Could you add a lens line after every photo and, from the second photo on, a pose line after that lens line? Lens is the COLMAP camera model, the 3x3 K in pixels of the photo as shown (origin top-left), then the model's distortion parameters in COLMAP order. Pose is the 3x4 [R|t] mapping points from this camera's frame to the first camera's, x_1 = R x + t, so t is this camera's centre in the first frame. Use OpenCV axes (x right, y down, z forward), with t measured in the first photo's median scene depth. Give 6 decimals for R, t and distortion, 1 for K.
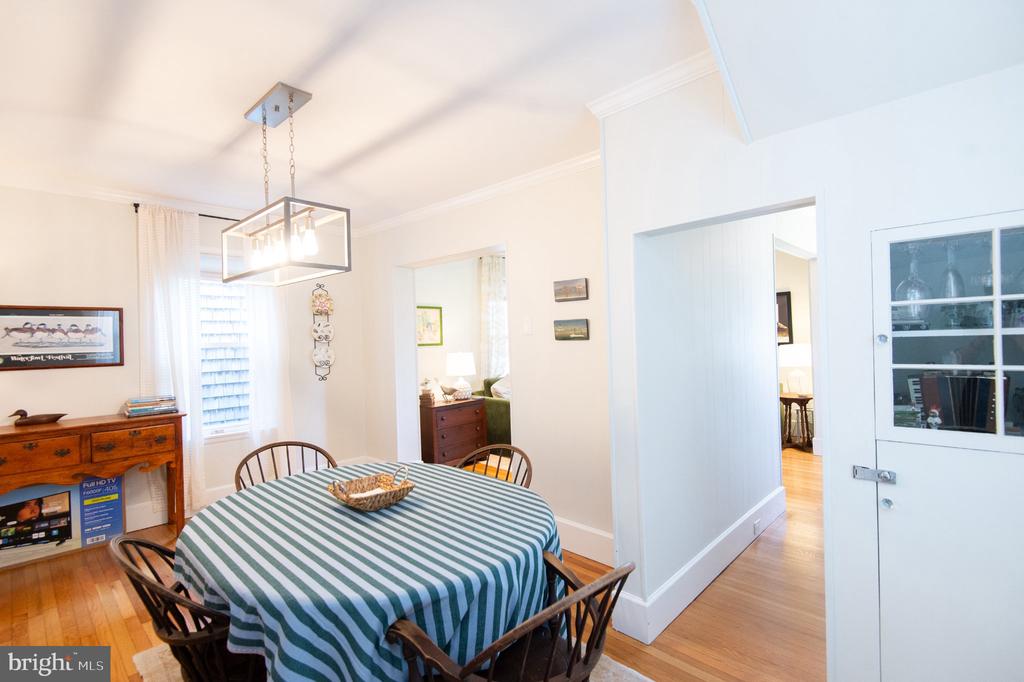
lens RADIAL K [[464.9, 0, 526.0], [0, 464.9, 339.2], [0, 0, 1]] dist [0.015061, -0.011491]
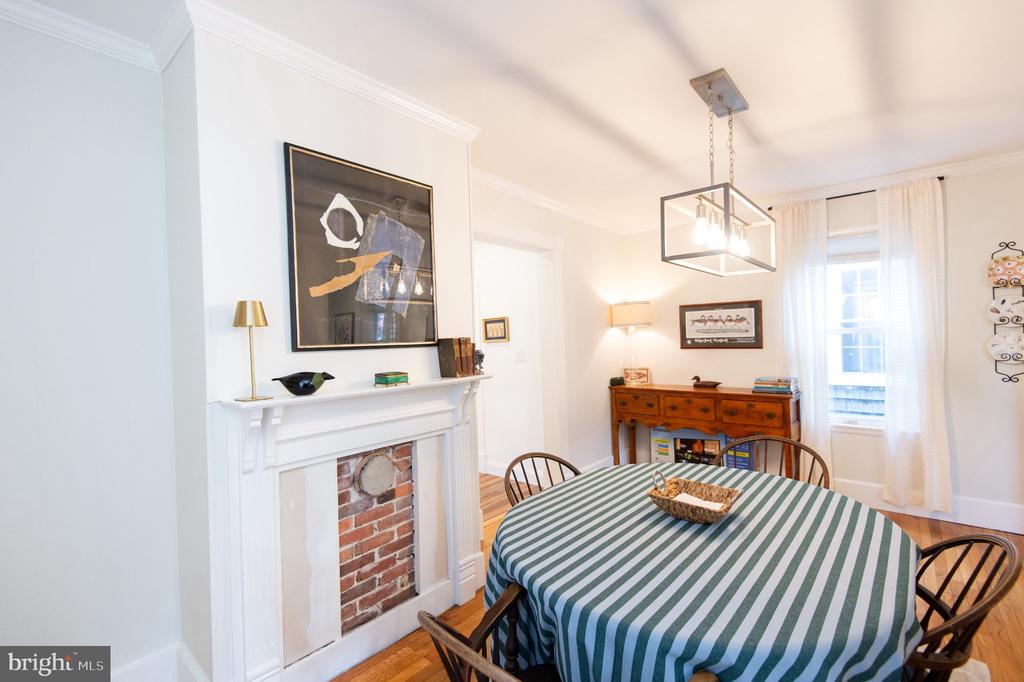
lens RADIAL K [[464.9, 0, 514.7], [0, 464.9, 341.2], [0, 0, 1]] dist [0.015061, -0.011491]
pose [[0.045165, 0.027510, -0.998601, 0.312863], [0.019136, 0.999413, 0.028398, -0.008220], [0.998796, -0.020392, 0.044612, 0.348367]]
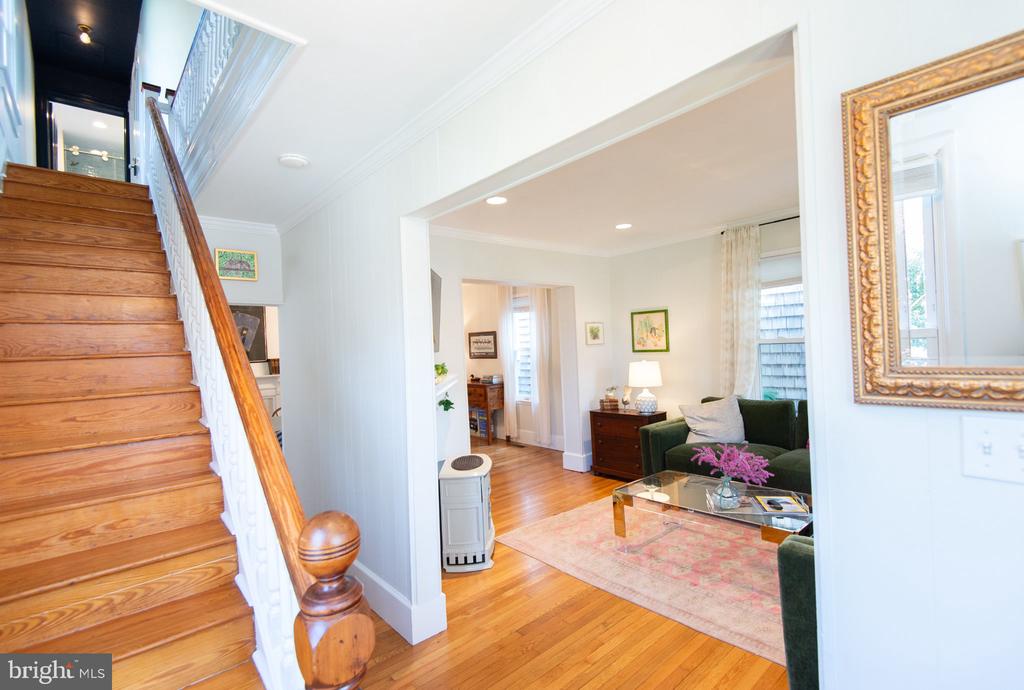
lens RADIAL K [[464.9, 0, 511.9], [0, 464.9, 341.2], [0, 0, 1]] dist [0.015061, -0.011491]
pose [[-0.093634, 0.021356, -0.995378, 1.285830], [0.036635, 0.999167, 0.017991, -0.059658], [0.994932, -0.034781, -0.094338, 1.363040]]
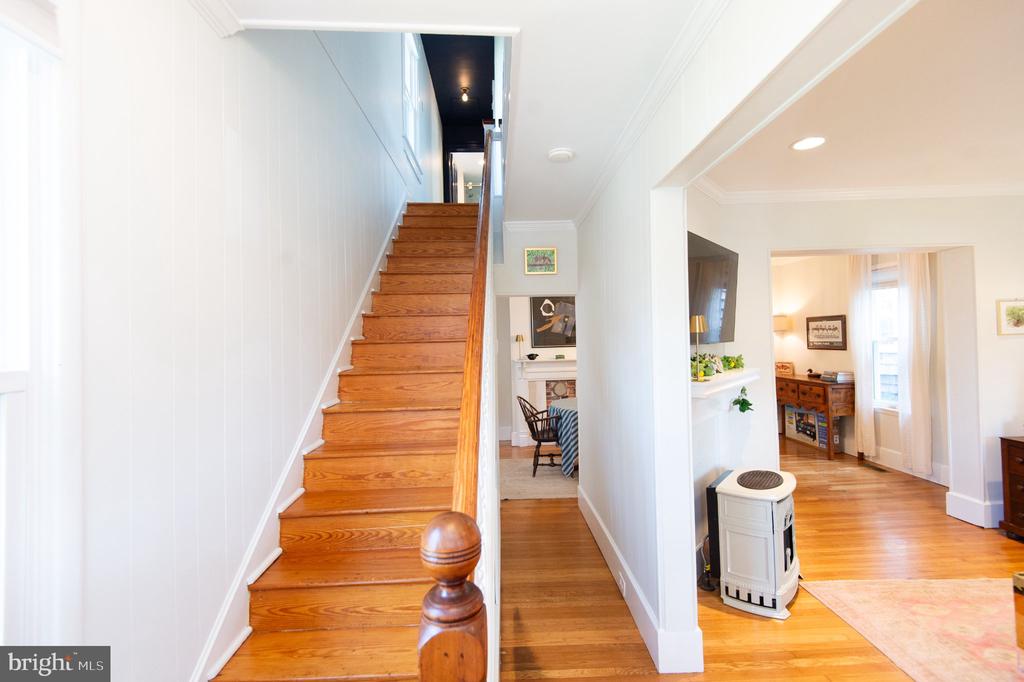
lens RADIAL K [[464.9, 0, 514.3], [0, 464.9, 338.8], [0, 0, 1]] dist [0.015061, -0.011491]
pose [[-0.710887, 0.039704, -0.702185, 1.168409], [0.038467, 0.999106, 0.017550, -0.060393], [0.702254, -0.014535, -0.711779, 1.448335]]
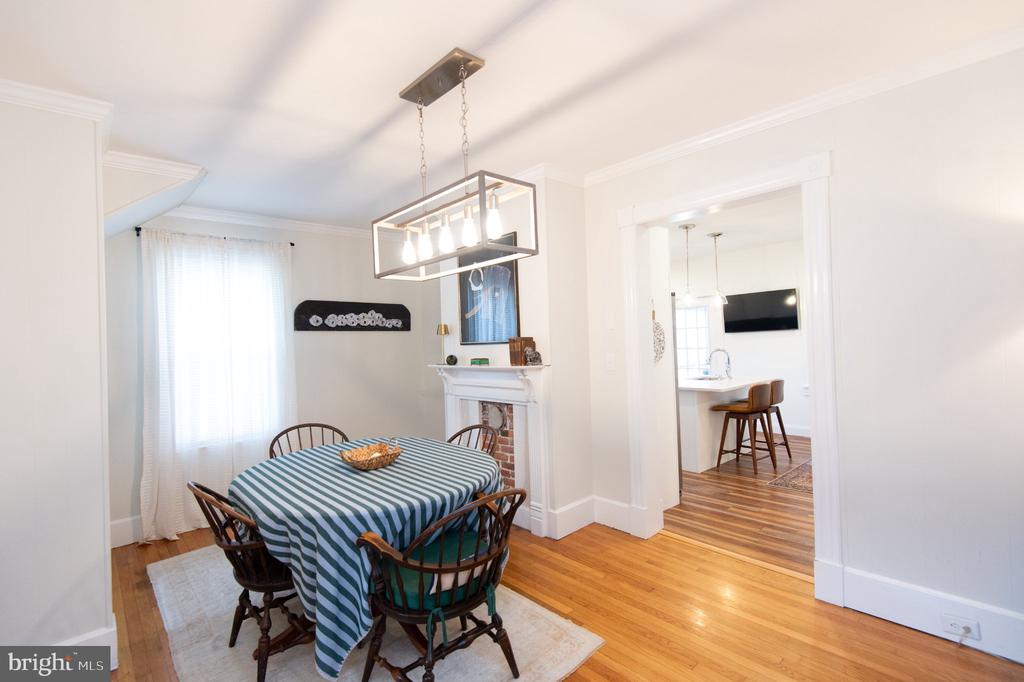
lens RADIAL K [[464.9, 0, 507.1], [0, 464.9, 339.1], [0, 0, 1]] dist [0.015061, -0.011491]
pose [[-0.993948, 0.059148, 0.092566, -0.486109], [0.059237, 0.998242, -0.001791, 0.009501], [-0.092509, 0.003703, -0.995705, 1.296092]]
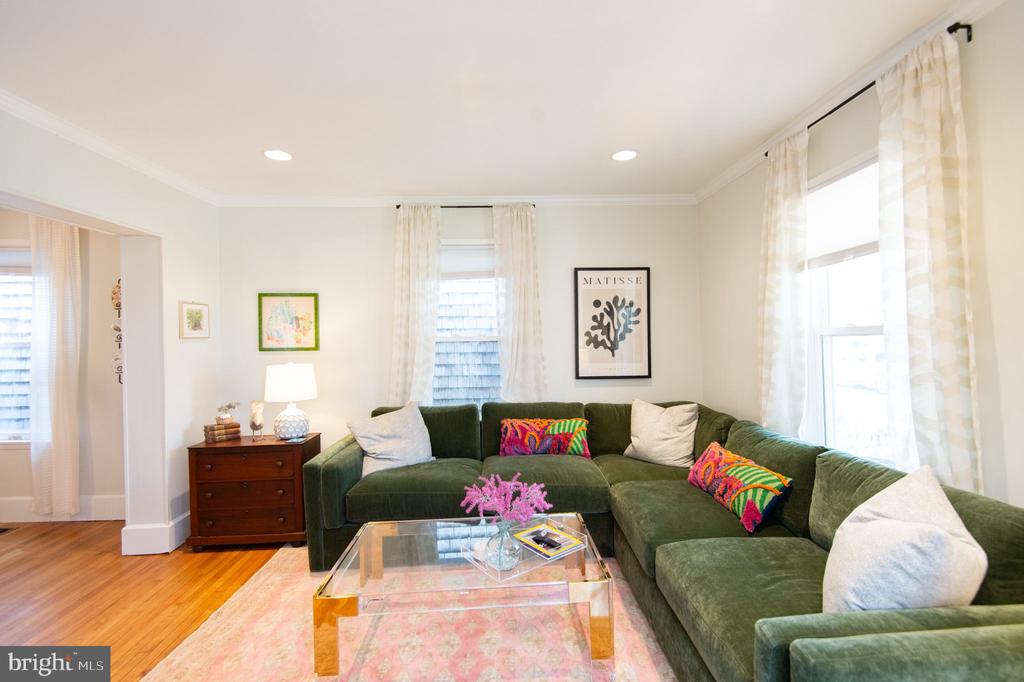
lens RADIAL K [[464.9, 0, 517.1], [0, 464.9, 334.5], [0, 0, 1]] dist [0.015061, -0.011491]
pose [[0.723580, 0.016164, -0.690052, 0.845785], [-0.012564, 0.999869, 0.010247, -0.035261], [0.690126, 0.001255, 0.723688, 1.239838]]
